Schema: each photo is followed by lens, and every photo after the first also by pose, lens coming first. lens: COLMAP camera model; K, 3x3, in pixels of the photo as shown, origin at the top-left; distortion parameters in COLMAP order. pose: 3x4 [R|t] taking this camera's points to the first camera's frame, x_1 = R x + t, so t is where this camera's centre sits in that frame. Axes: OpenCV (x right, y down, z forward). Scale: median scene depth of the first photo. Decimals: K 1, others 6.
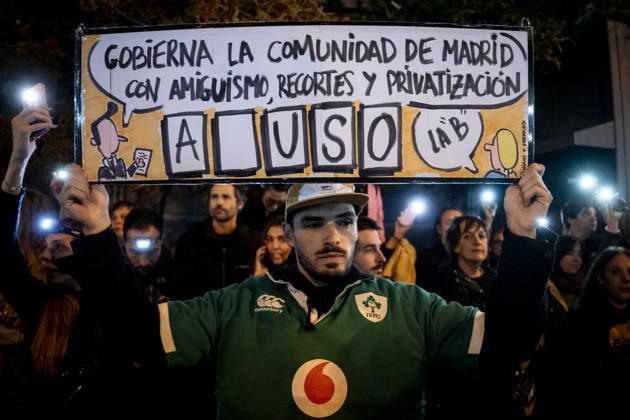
lens RADIAL K [[491.0, 0, 315.0], [0, 491.0, 210.0], [0, 0, 1]] dist [-0.118761, 0.001915]
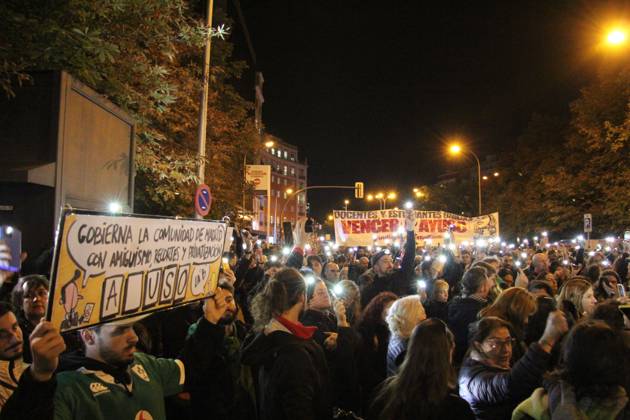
lens RADIAL K [[491.0, 0, 315.0], [0, 491.0, 210.0], [0, 0, 1]] dist [-0.118761, 0.001915]
pose [[0.238772, 0.053910, 0.969578, -1.516990], [-0.108034, 0.993734, -0.028648, -0.417151], [-0.965047, -0.097907, 0.243100, 0.101886]]
